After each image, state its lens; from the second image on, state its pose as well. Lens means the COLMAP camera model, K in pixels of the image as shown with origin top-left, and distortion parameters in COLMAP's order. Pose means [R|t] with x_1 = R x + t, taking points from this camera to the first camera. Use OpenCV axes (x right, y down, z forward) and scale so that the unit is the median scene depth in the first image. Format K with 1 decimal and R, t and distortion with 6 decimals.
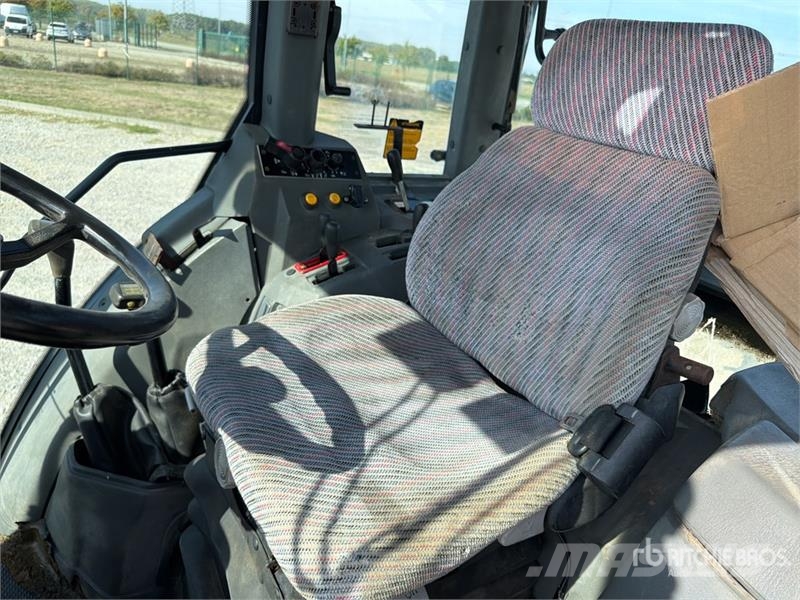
lens RADIAL K [[583.1, 0, 399.5], [0, 583.1, 309.0], [0, 0, 1]] dist [0.010792, -0.023839]
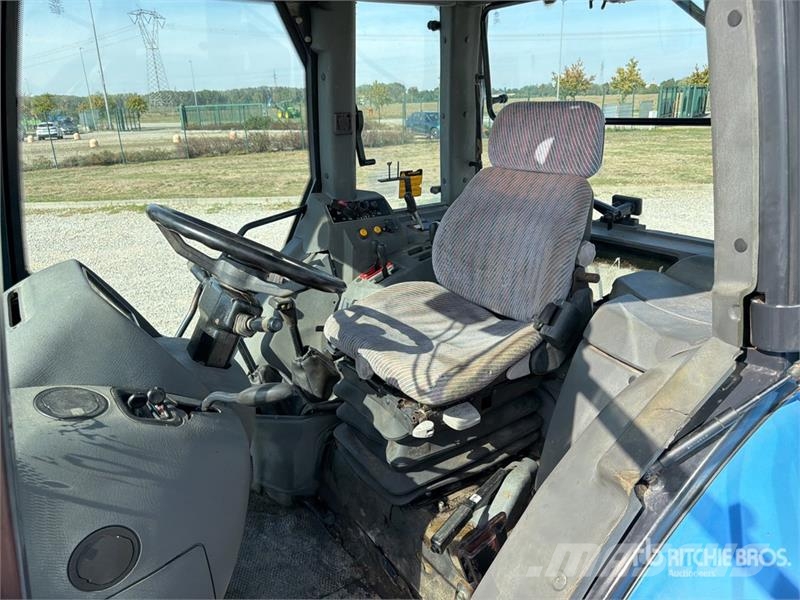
lens RADIAL K [[566.9, 0, 398.4], [0, 566.9, 302.0], [0, 0, 1]] dist [0.041272, -0.044685]
pose [[0.984767, -0.173128, -0.016143, -0.066887], [0.171859, 0.983233, -0.060966, 0.106892], [0.026427, 0.057263, 0.998009, -0.522372]]
